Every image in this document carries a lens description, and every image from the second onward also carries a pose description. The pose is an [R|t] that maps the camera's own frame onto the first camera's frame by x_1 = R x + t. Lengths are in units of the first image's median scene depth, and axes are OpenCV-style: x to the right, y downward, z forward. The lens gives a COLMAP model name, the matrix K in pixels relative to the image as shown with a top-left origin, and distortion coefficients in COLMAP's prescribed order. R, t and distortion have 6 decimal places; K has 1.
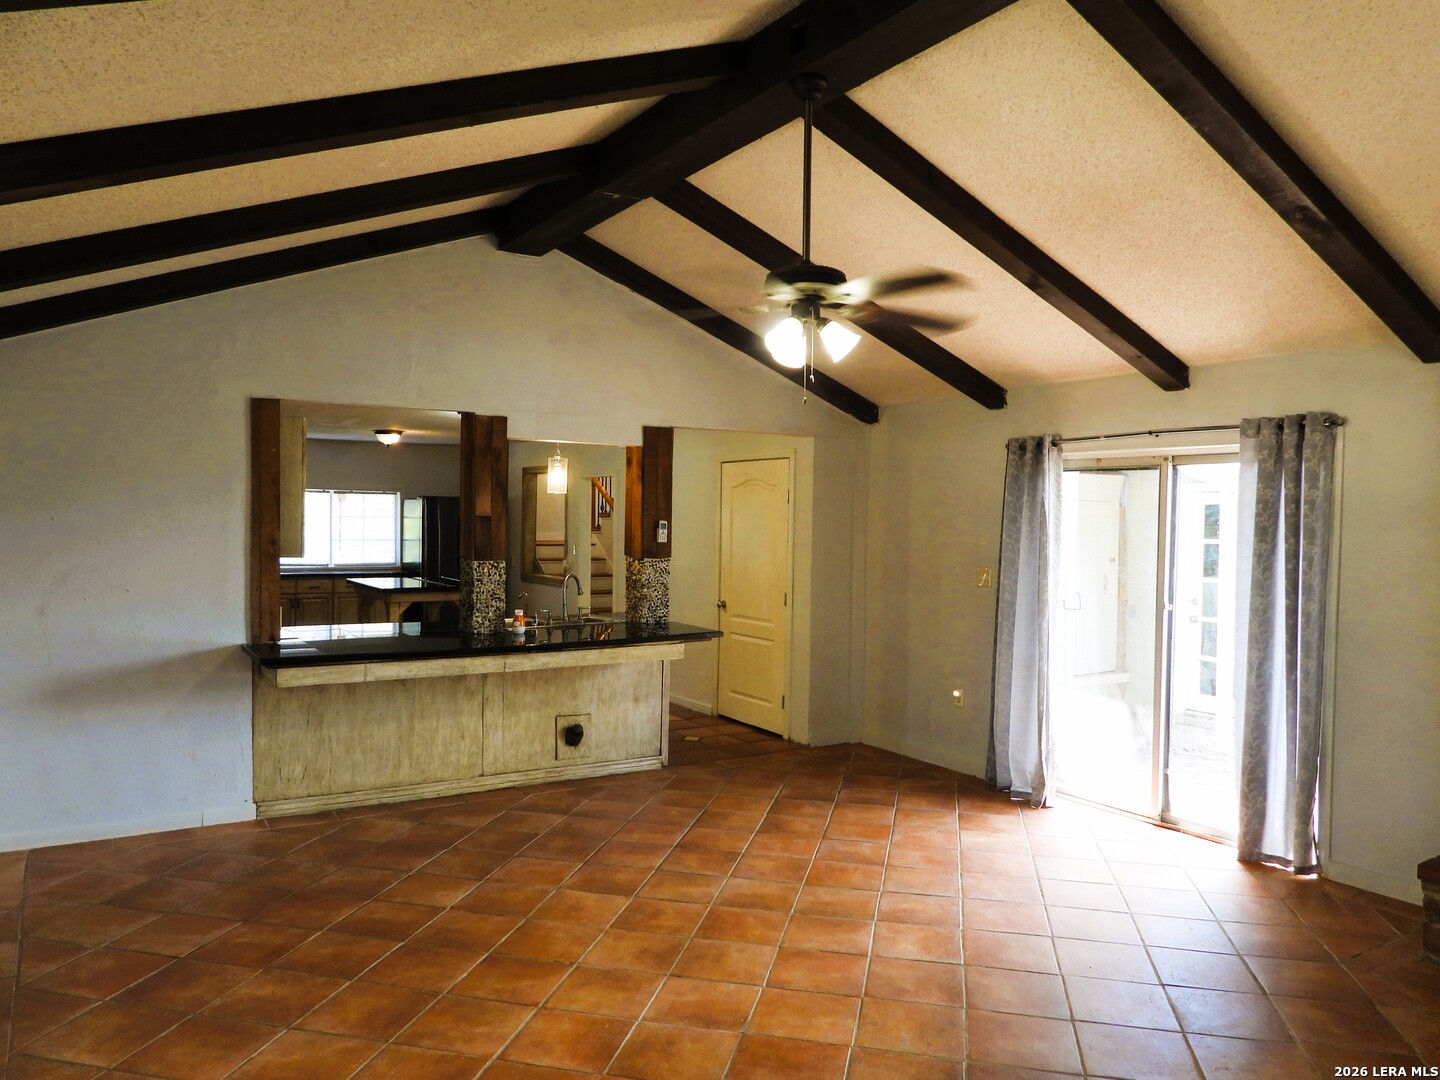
lens RADIAL K [[1029.9, 0, 721.0], [0, 1029.9, 541.4], [0, 0, 1]] dist [-0.007809, 0.001274]
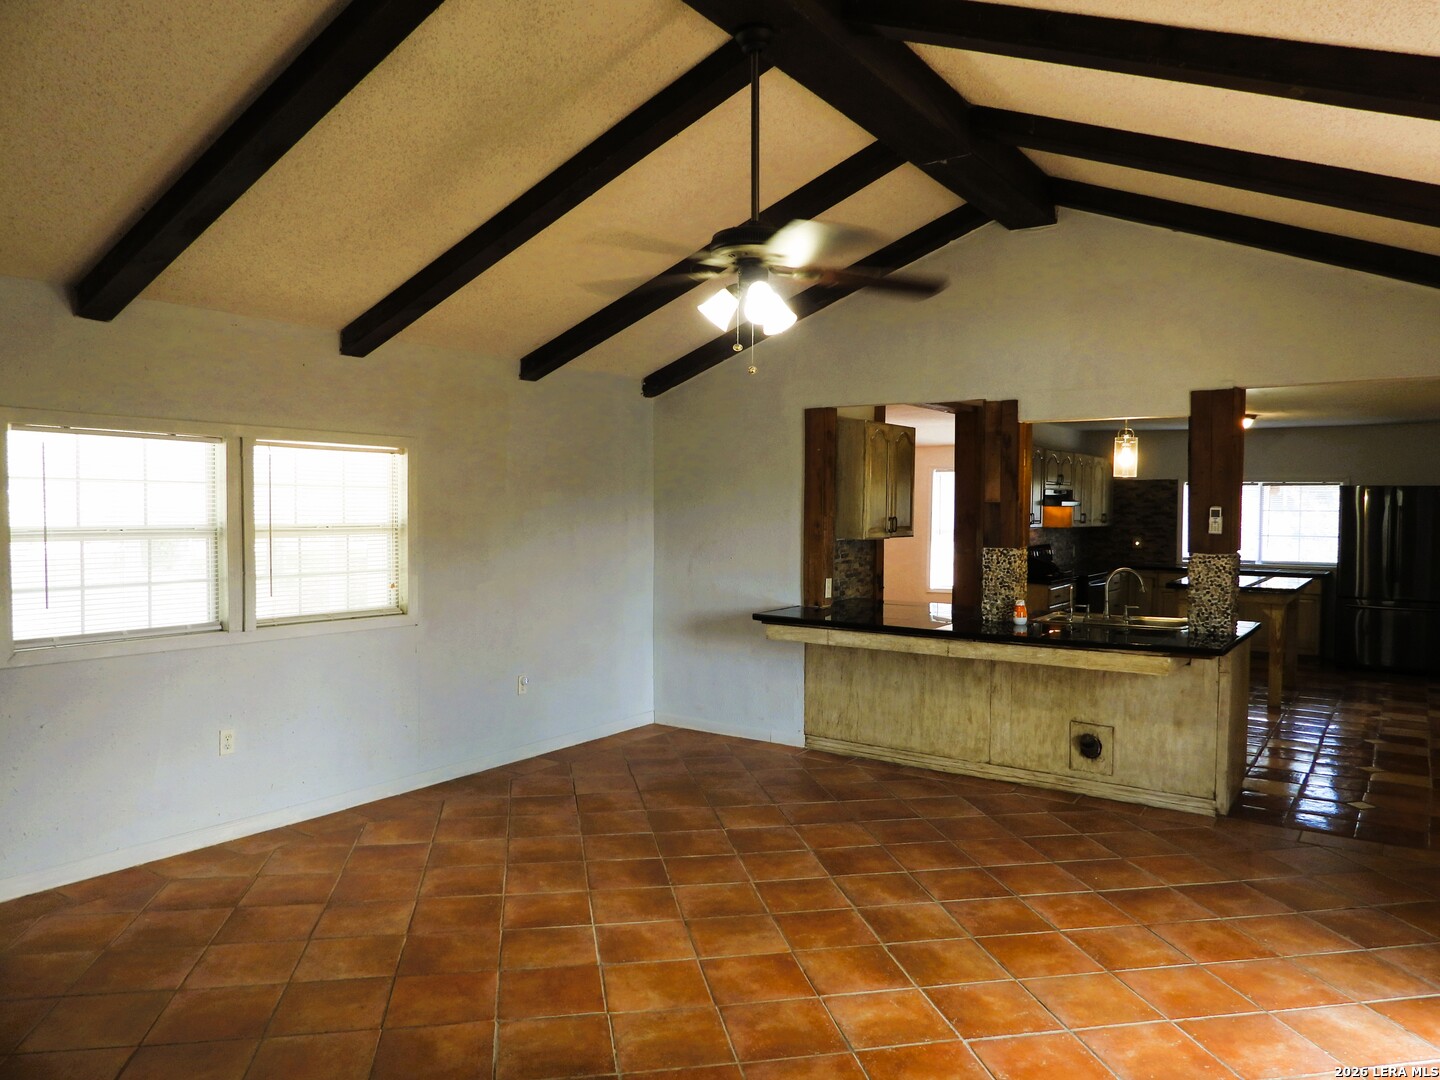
lens RADIAL K [[1029.9, 0, 723.2], [0, 1029.9, 539.4], [0, 0, 1]] dist [-0.007809, 0.001274]
pose [[0.395667, 0.020112, -0.918174, 0.580234], [-0.023963, 0.999646, 0.011570, 0.005676], [0.918081, 0.017424, 0.396009, 0.368236]]
